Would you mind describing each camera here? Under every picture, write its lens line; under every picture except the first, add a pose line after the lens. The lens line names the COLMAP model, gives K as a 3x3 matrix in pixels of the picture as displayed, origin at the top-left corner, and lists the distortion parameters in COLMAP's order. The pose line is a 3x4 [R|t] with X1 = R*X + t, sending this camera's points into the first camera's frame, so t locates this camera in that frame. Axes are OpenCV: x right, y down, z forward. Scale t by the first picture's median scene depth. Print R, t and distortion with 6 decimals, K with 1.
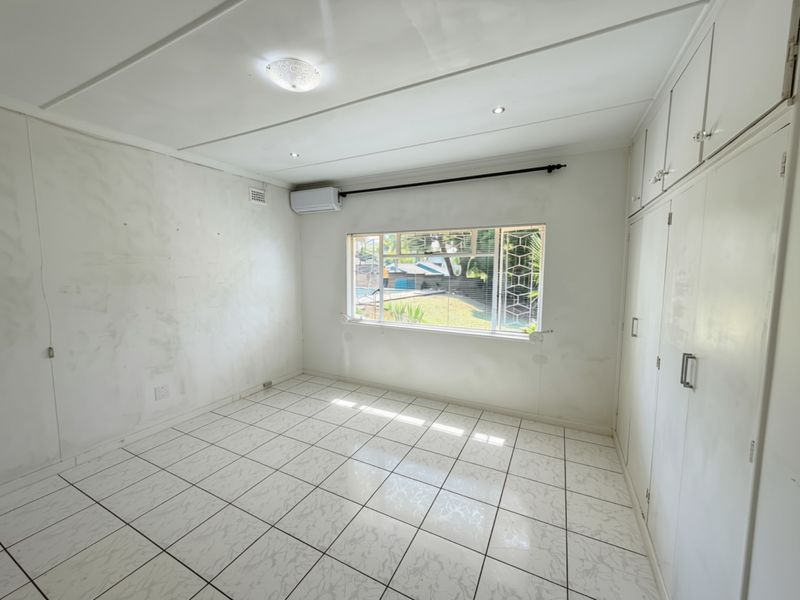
lens RADIAL K [[329.4, 0, 398.2], [0, 329.4, 285.4], [0, 0, 1]] dist [0.078164, 0.000008]
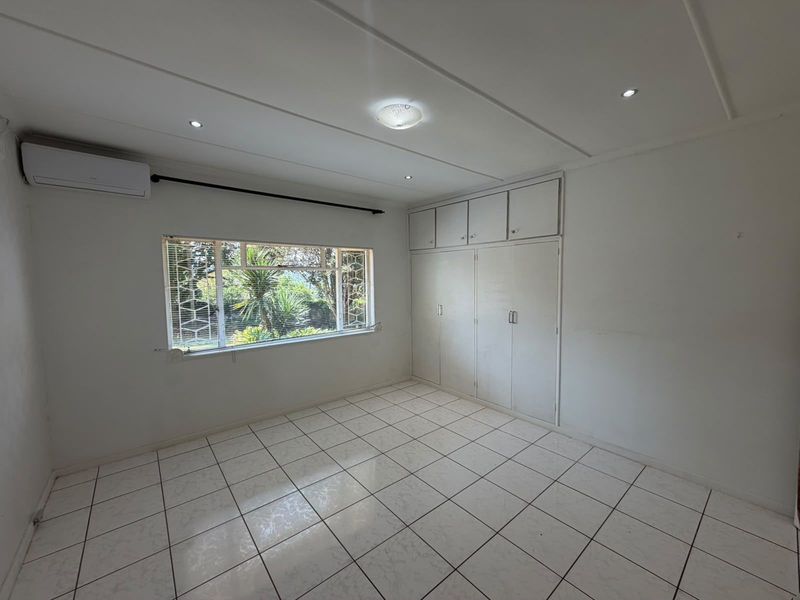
lens RADIAL K [[319.4, 0, 397.5], [0, 319.4, 300.4], [0, 0, 1]] dist [0.002046, -0.000020]
pose [[0.405002, -0.071843, 0.911489, -0.736745], [0.061321, 0.996798, 0.051320, -0.031657], [-0.912257, 0.035109, 0.408111, 0.353617]]
